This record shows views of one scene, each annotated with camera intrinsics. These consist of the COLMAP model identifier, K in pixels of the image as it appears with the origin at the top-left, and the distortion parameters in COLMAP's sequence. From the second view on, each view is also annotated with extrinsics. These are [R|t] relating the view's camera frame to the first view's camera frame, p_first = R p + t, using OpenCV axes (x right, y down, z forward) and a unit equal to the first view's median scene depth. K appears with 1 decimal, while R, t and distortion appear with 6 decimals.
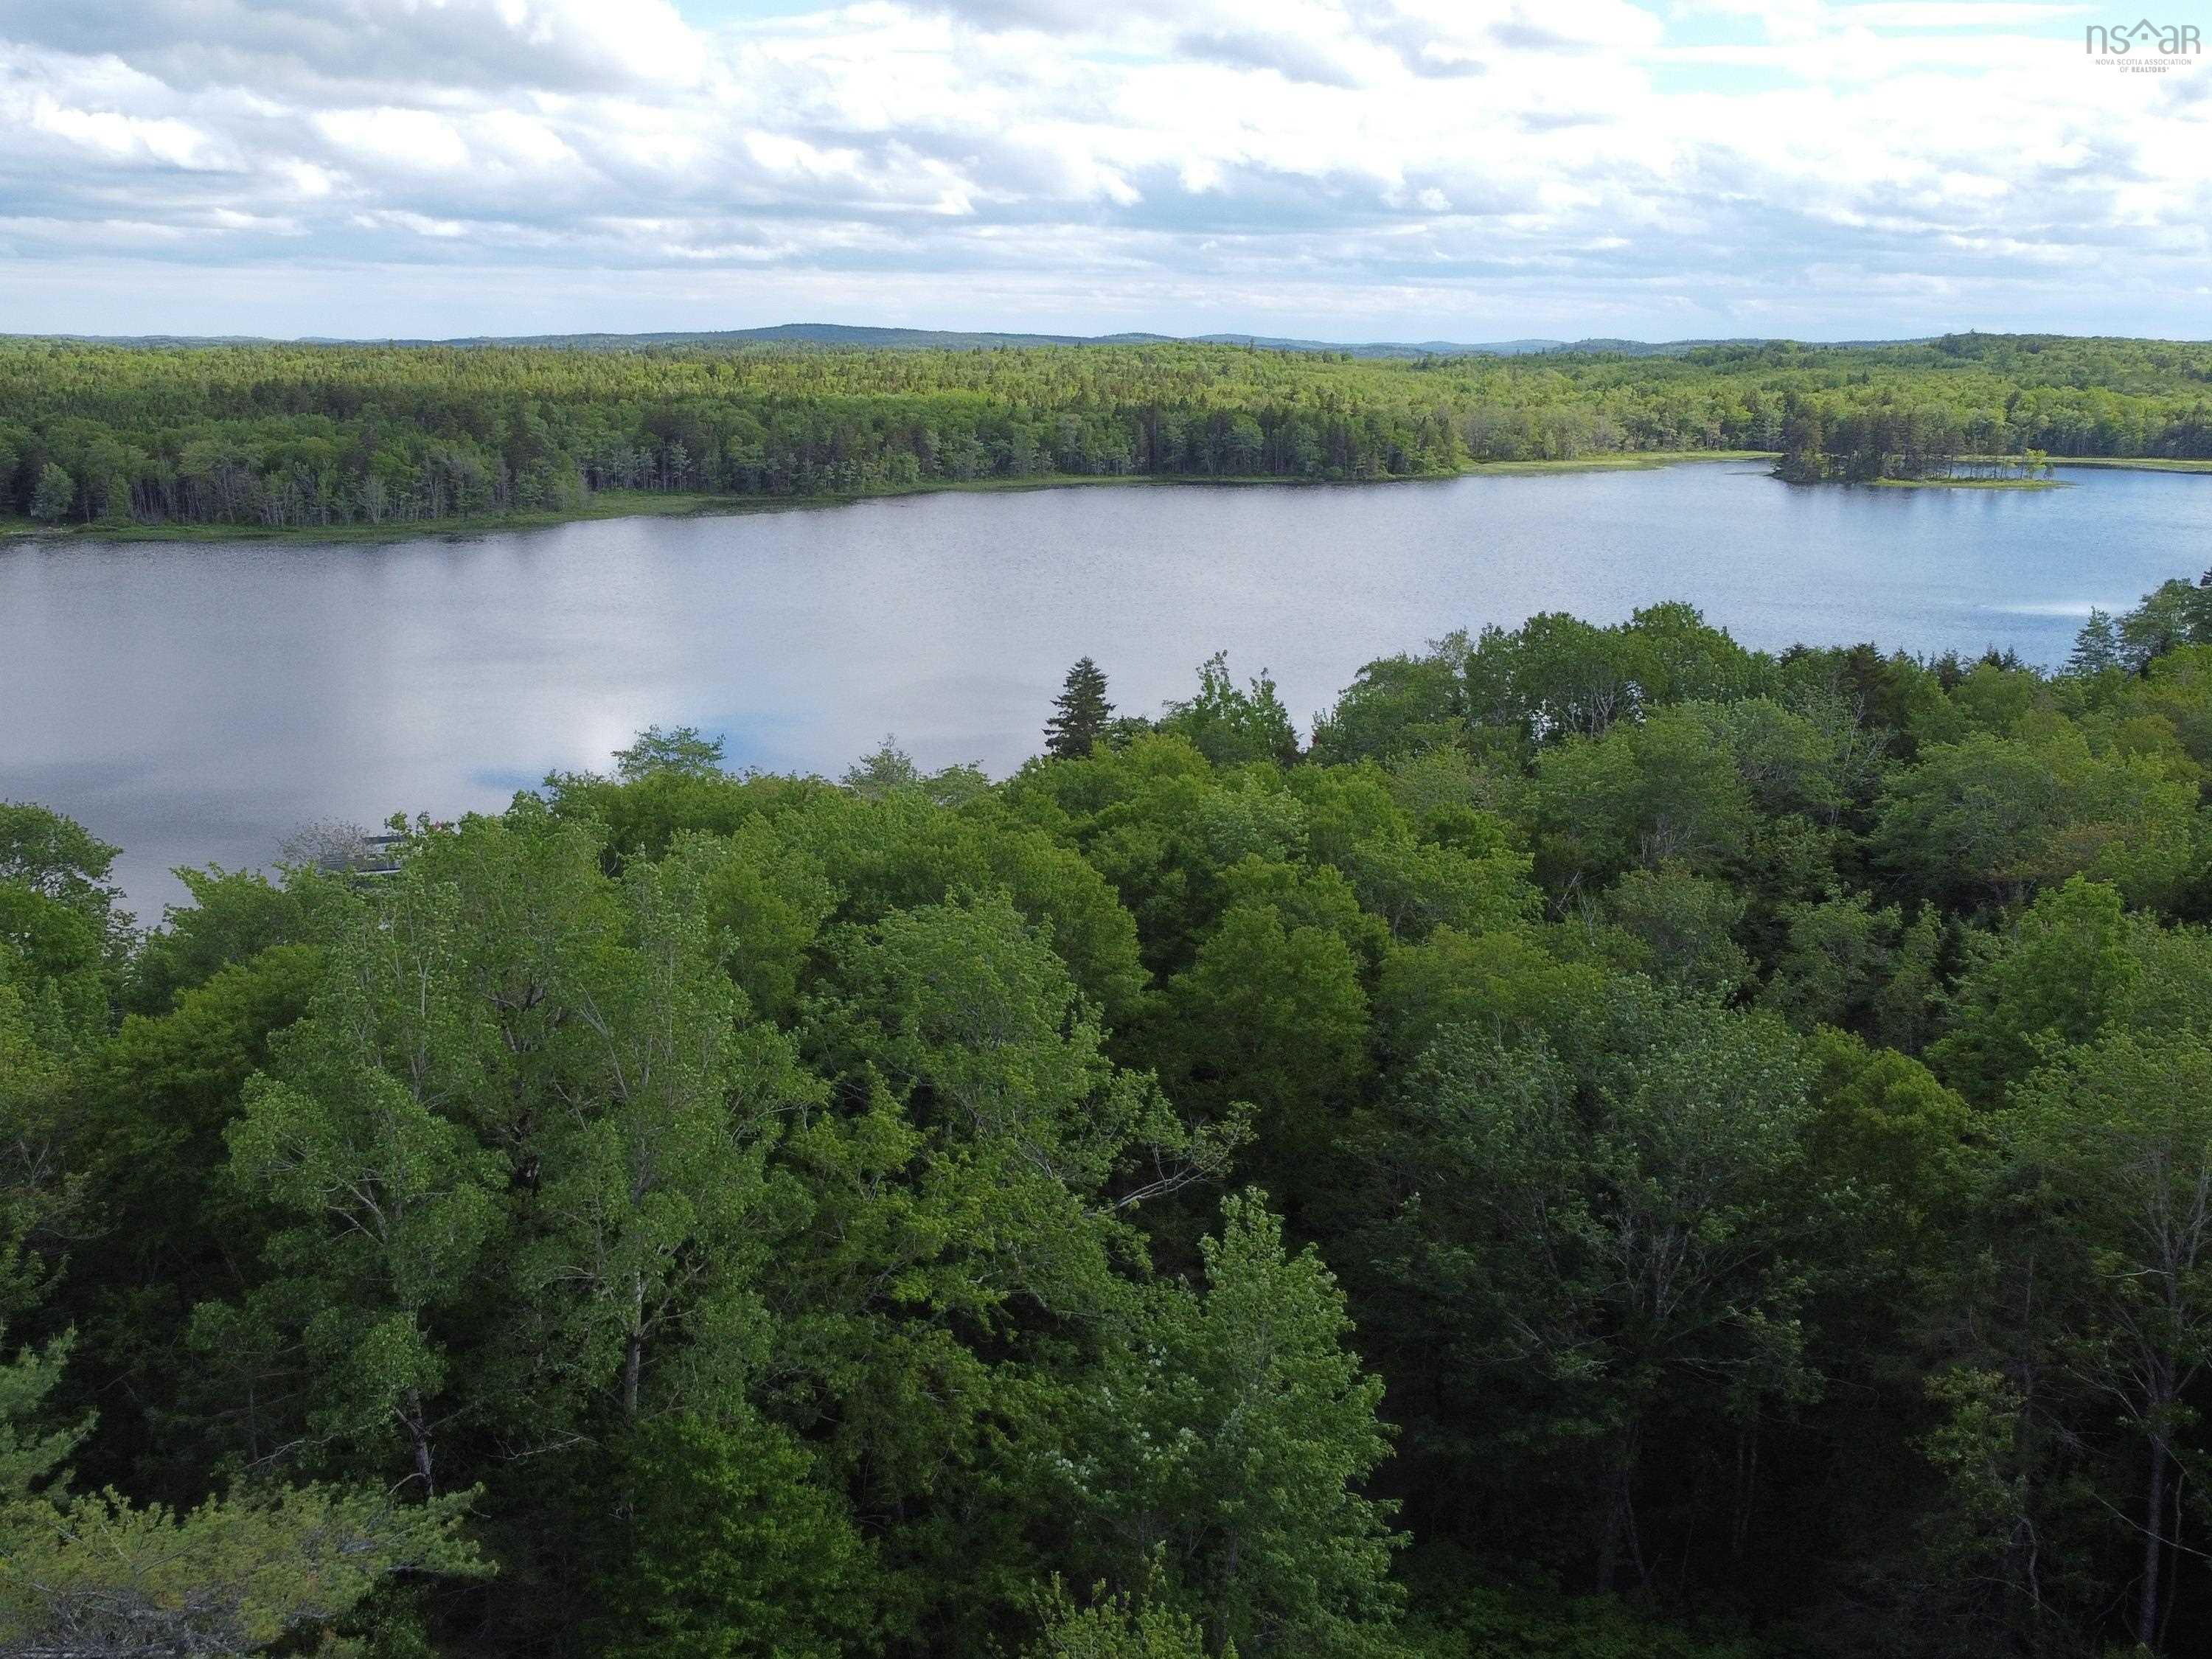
lens RADIAL K [[1886.3, 0, 1106.0], [0, 1886.3, 829.5], [0, 0, 1]] dist [0.010628, -0.002375]
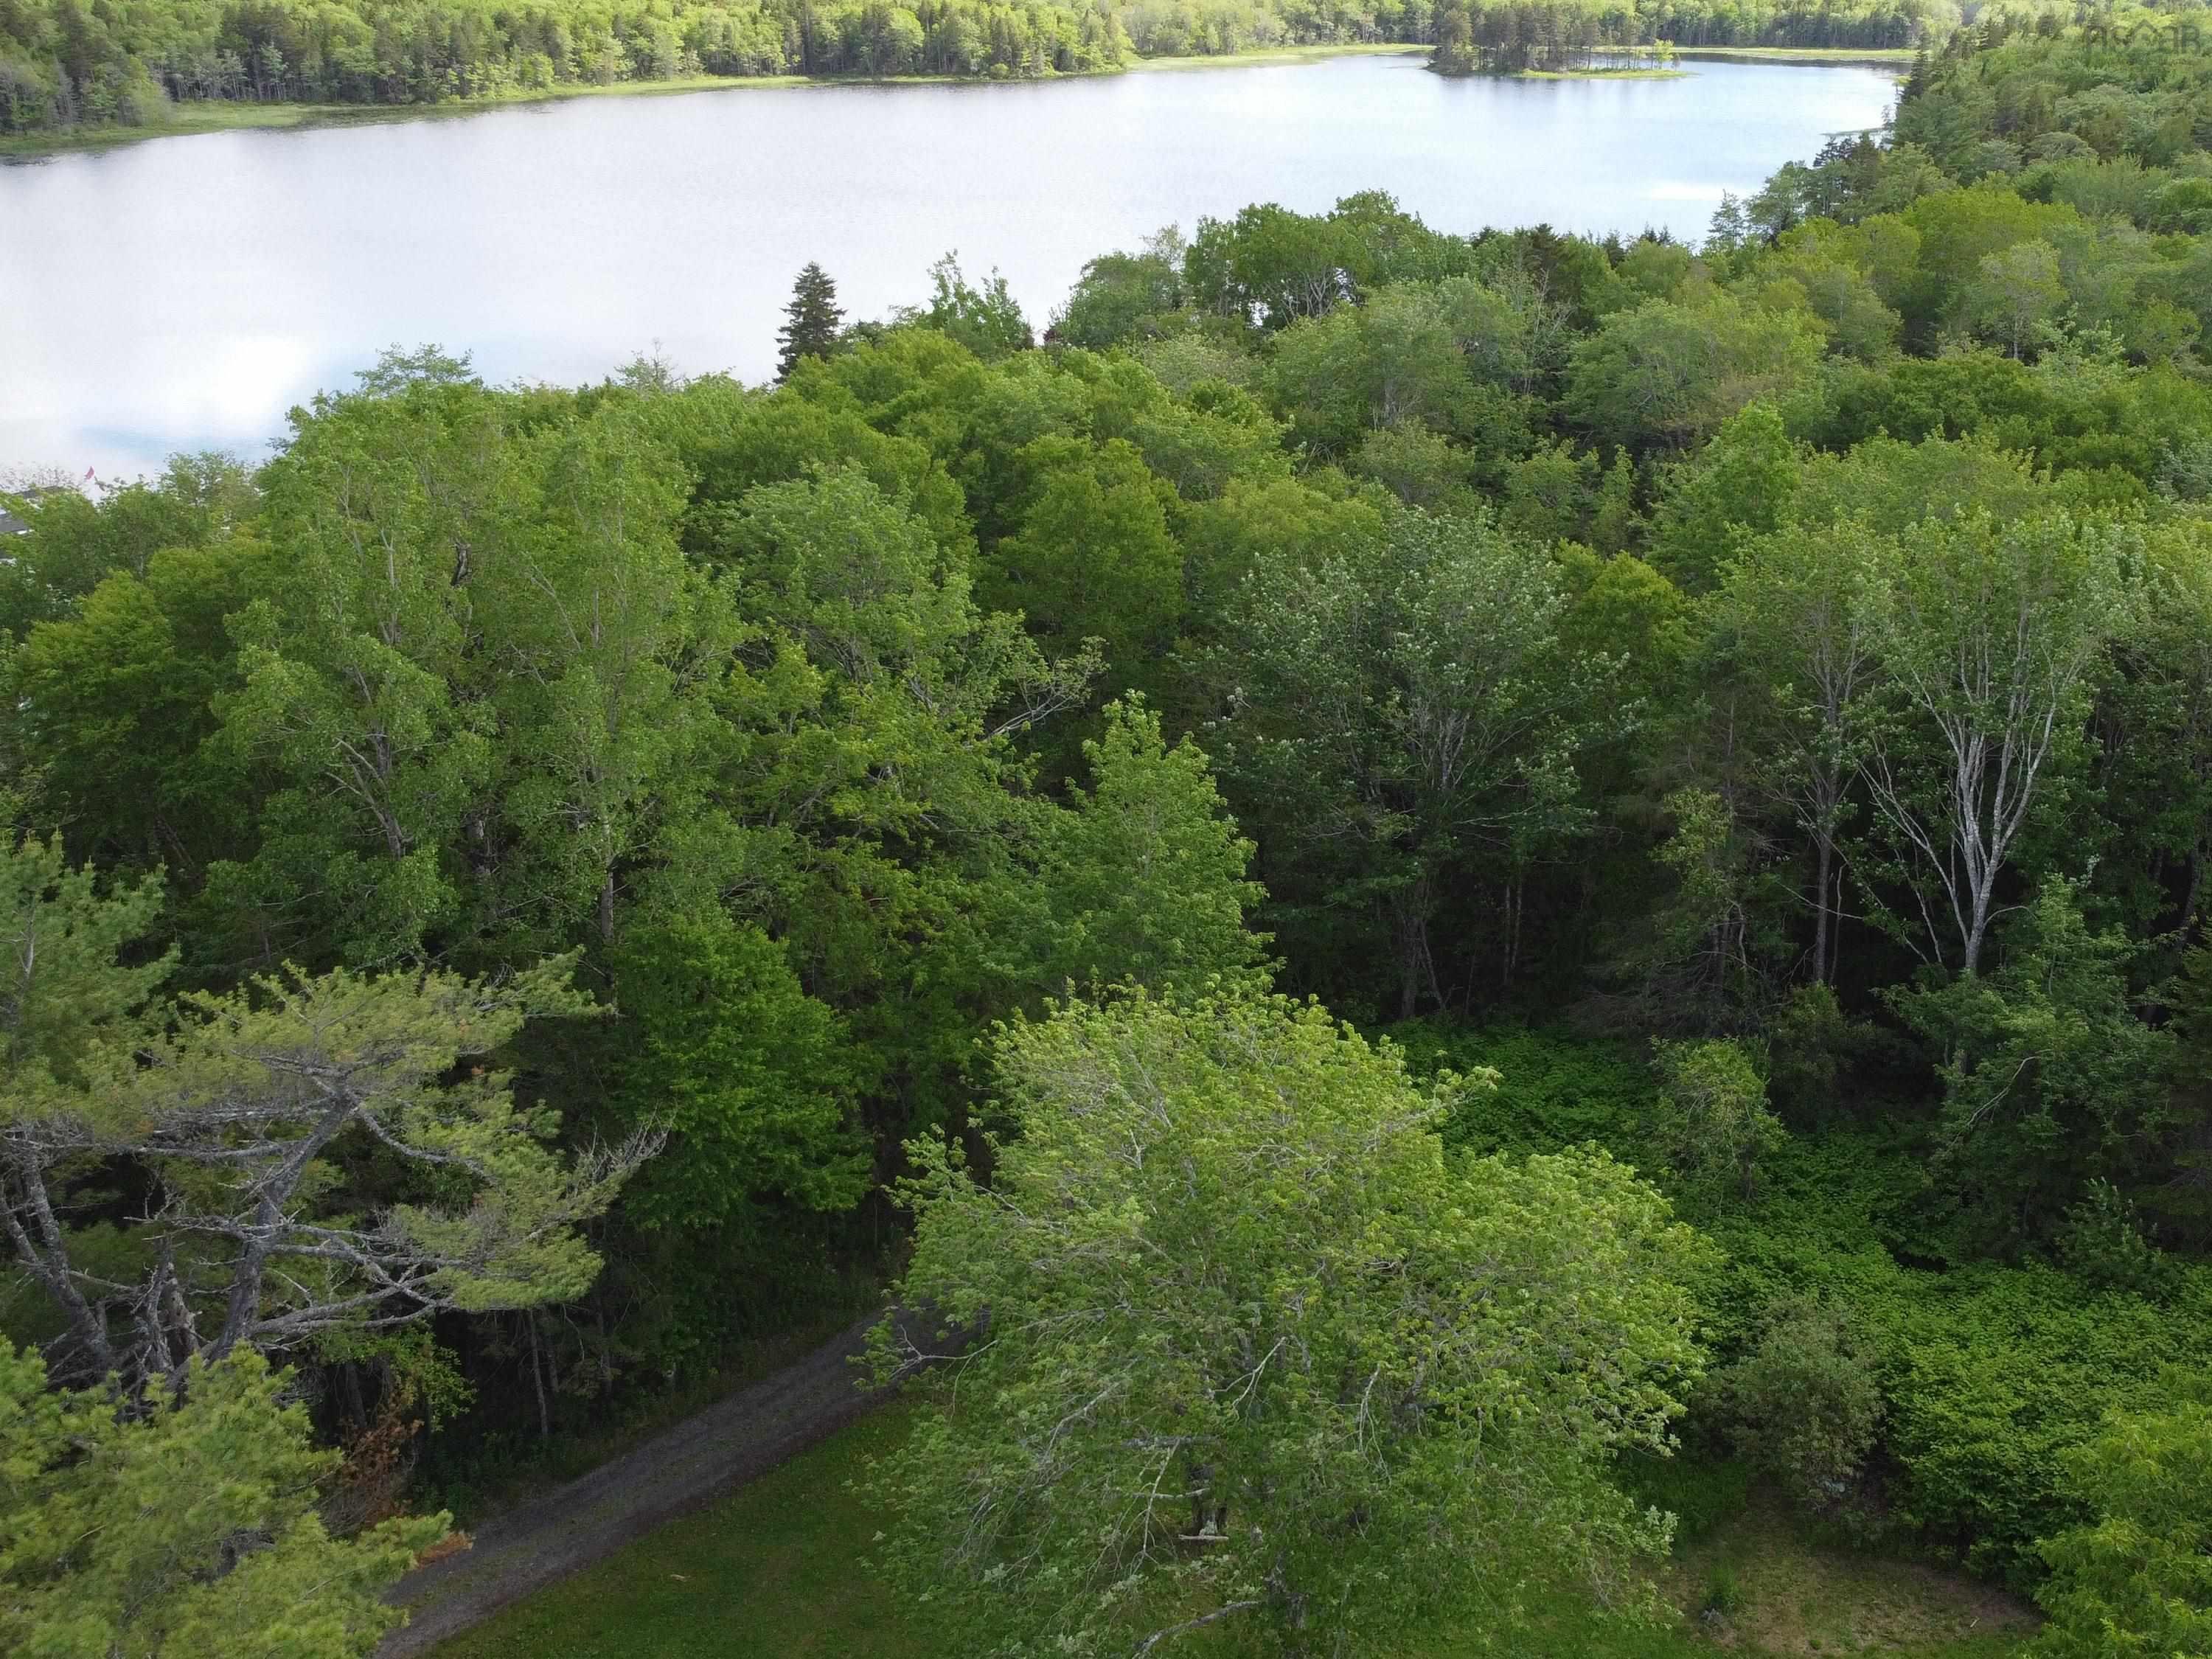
lens RADIAL K [[2144.1, 0, 1106.0], [0, 2144.1, 829.5], [0, 0, 1]] dist [0.004157, -0.002486]
pose [[0.970781, -0.089924, 0.222482, -0.141089], [0.056582, 0.986768, 0.151946, 0.041287], [-0.233202, -0.134918, 0.963023, -0.166733]]
